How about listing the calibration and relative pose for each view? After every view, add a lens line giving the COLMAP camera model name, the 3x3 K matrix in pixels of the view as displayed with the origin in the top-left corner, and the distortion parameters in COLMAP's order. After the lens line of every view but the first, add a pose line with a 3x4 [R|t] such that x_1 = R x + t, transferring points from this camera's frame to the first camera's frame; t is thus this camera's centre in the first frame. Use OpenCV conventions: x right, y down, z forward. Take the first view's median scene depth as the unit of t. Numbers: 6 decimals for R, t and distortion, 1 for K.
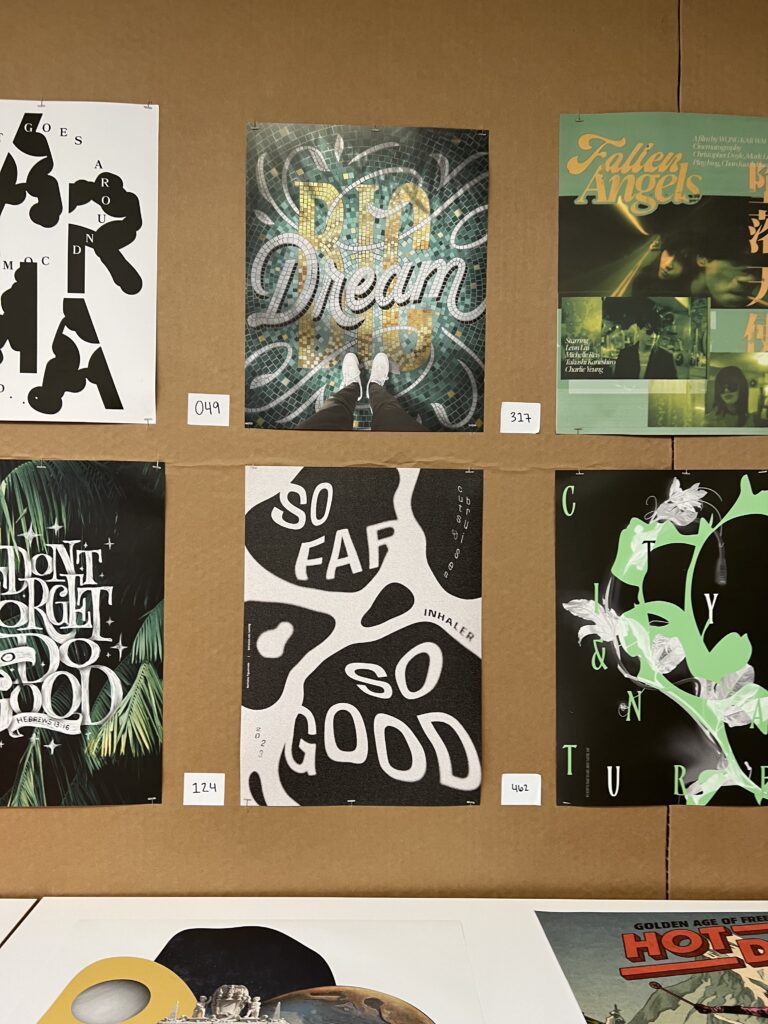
lens RADIAL K [[896.5, 0, 384.0], [0, 896.5, 512.0], [0, 0, 1]] dist [0.060425, -0.036373]
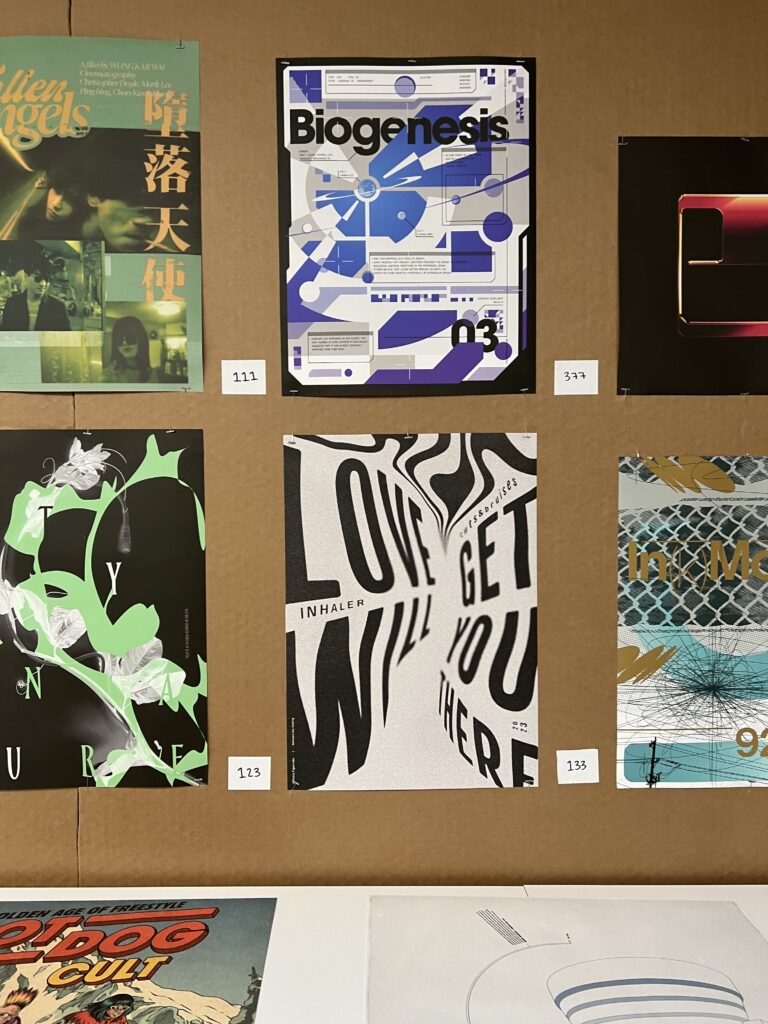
lens RADIAL K [[896.5, 0, 384.0], [0, 896.5, 512.0], [0, 0, 1]] dist [0.060425, -0.036373]
pose [[0.999363, -0.004758, -0.035366, 0.674730], [0.005927, 0.999437, 0.033038, 0.009199], [0.035189, -0.033226, 0.998828, 0.083387]]
